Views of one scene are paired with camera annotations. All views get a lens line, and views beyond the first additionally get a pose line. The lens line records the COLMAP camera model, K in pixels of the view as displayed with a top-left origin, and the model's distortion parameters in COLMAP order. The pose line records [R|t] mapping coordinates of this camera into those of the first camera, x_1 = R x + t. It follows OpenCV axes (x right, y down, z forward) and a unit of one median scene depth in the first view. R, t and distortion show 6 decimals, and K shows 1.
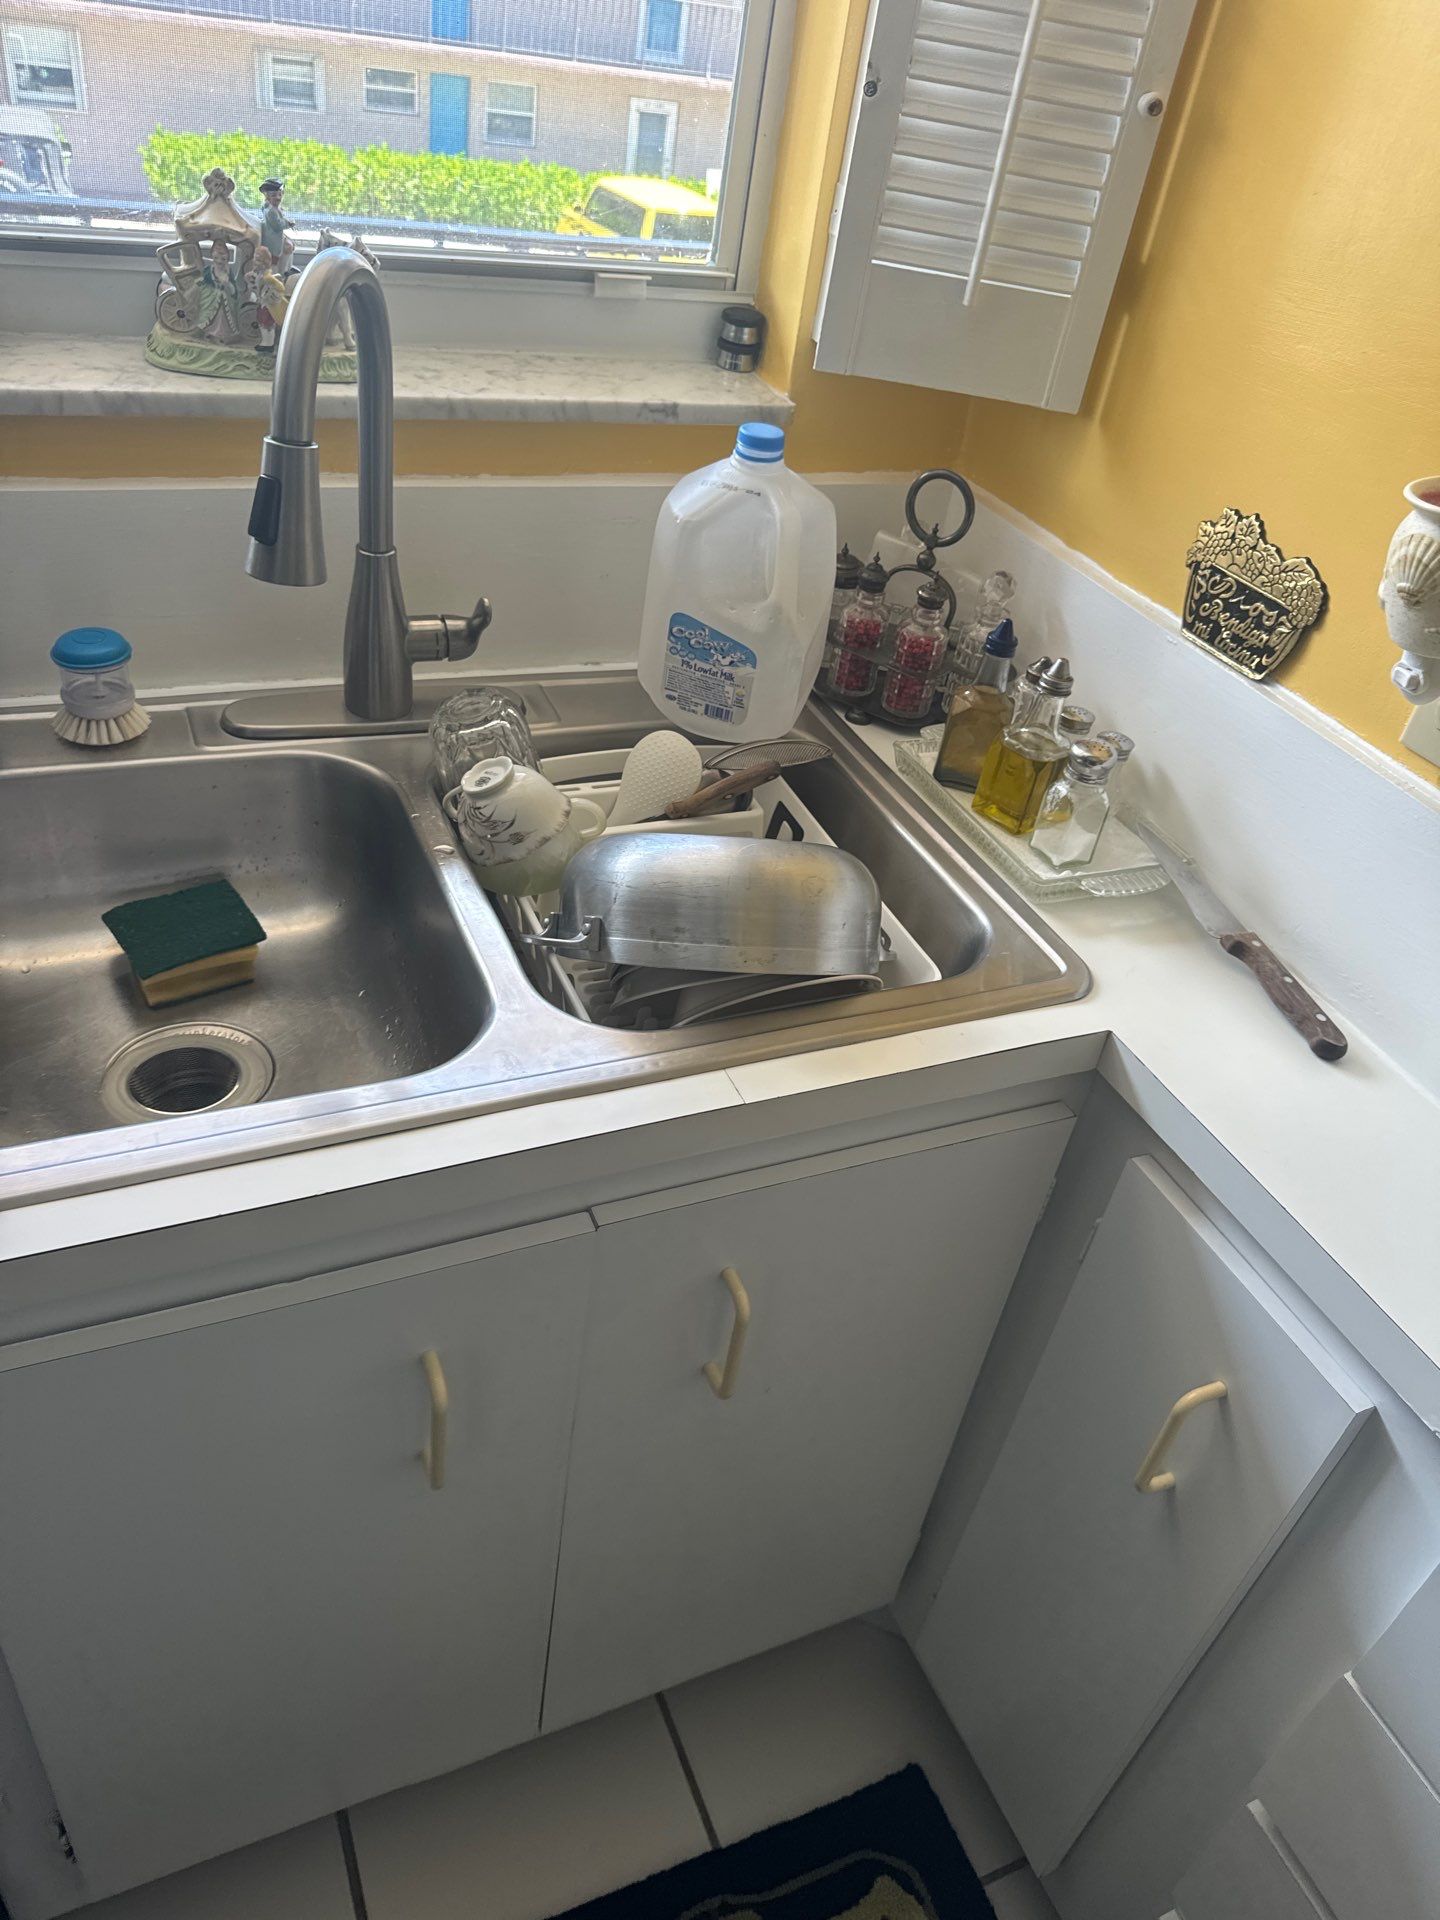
lens RADIAL K [[1370.3, 0, 733.1], [0, 1370.3, 953.7], [0, 0, 1]] dist [0.032330, -0.045980]
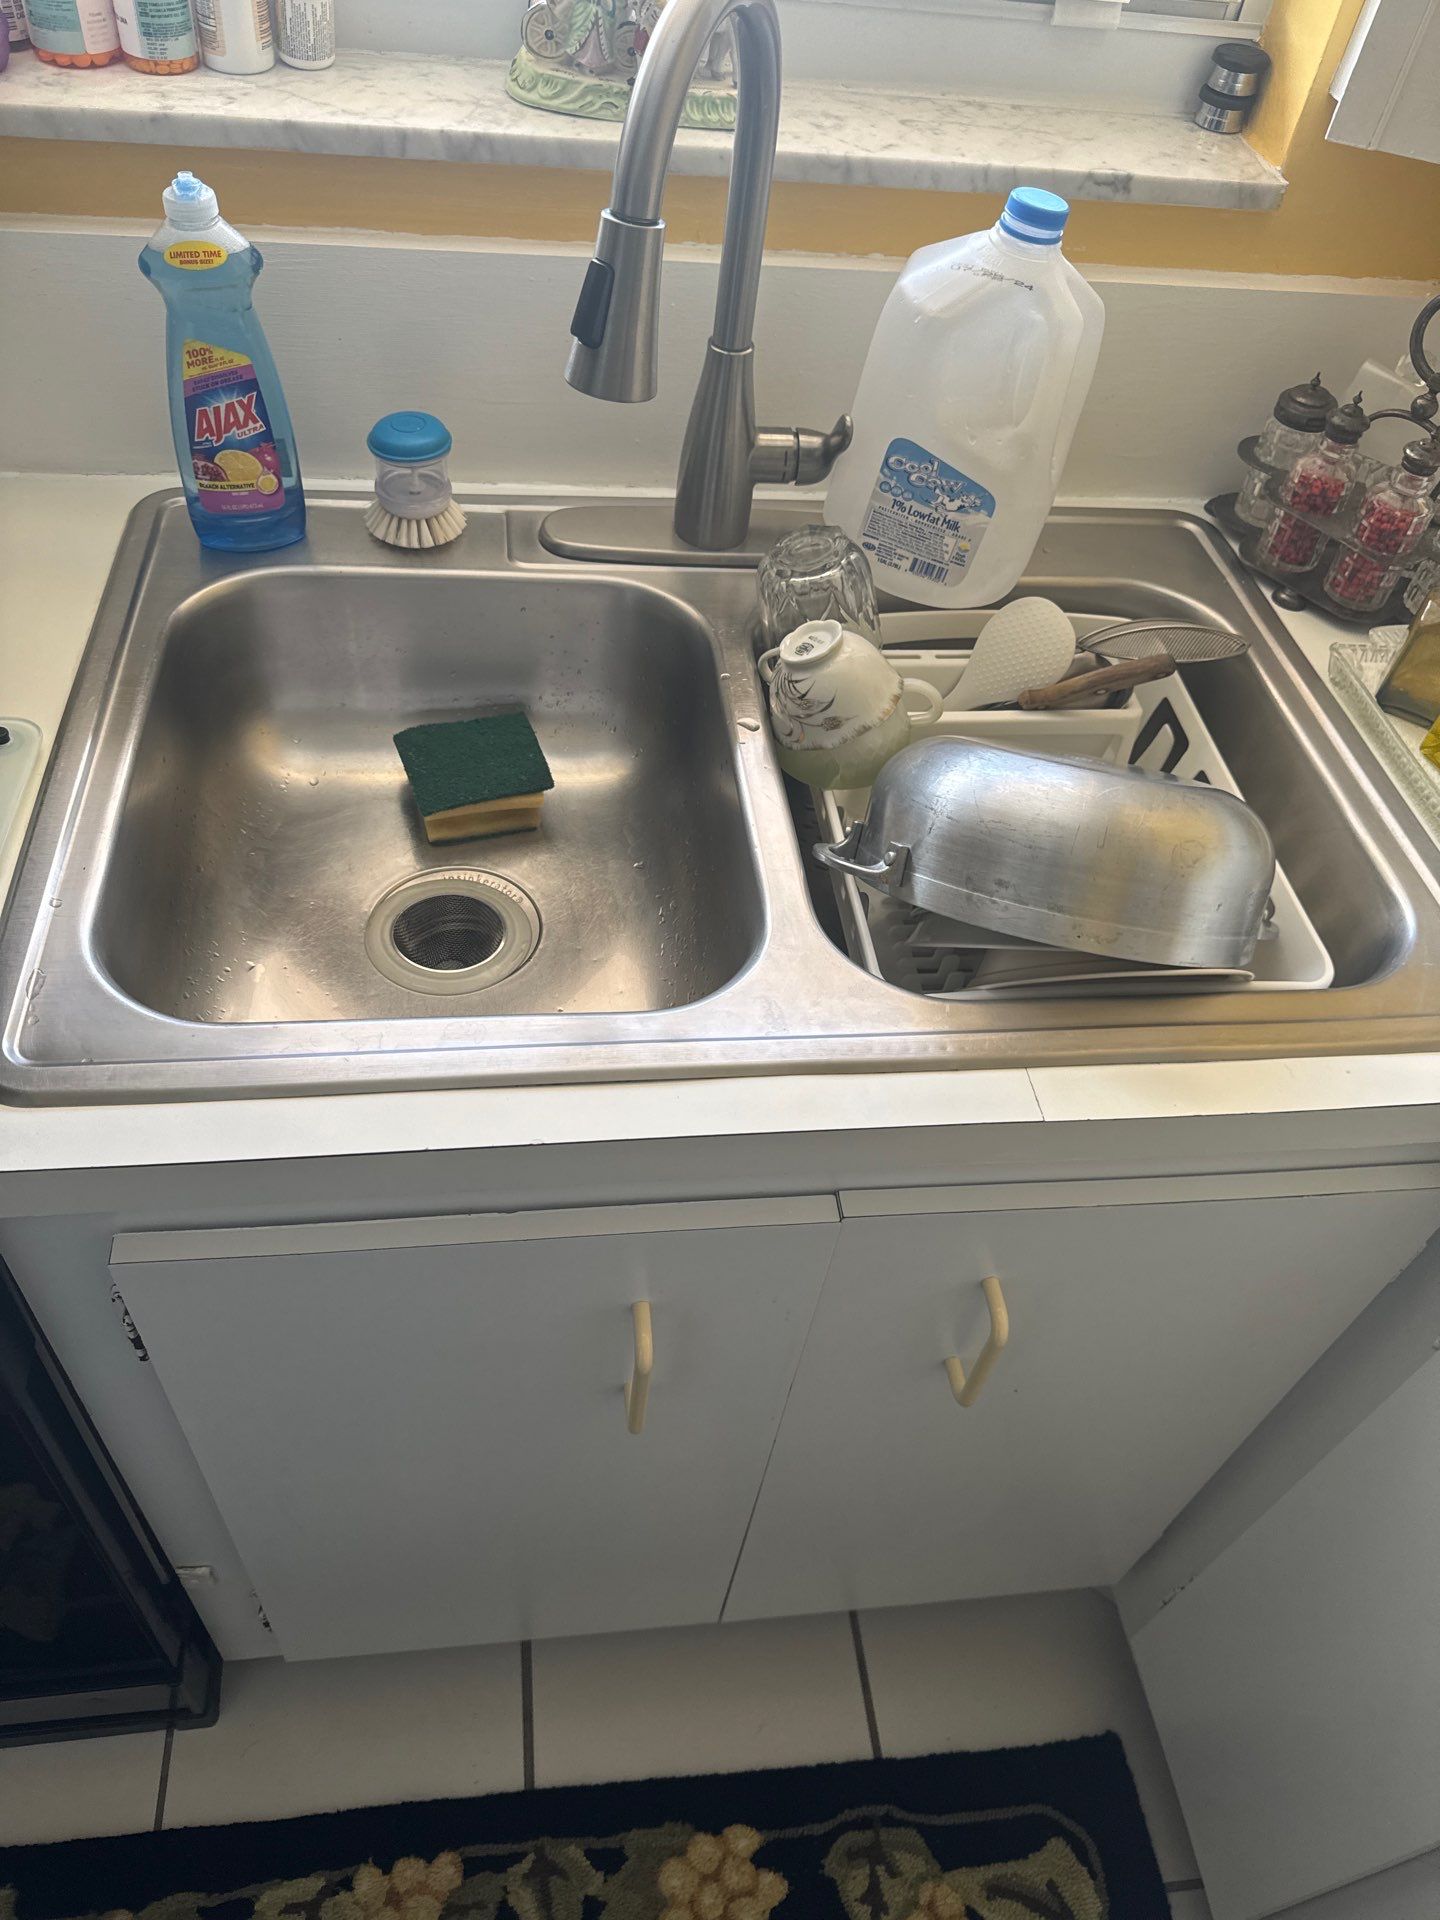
lens RADIAL K [[1370.3, 0, 728.8], [0, 1370.3, 950.7], [0, 0, 1]] dist [0.032330, -0.045980]
pose [[0.956770, 0.179778, -0.228630, -0.001124], [-0.142961, 0.975260, 0.168610, -0.075112], [0.253286, -0.128636, 0.958801, 0.146356]]
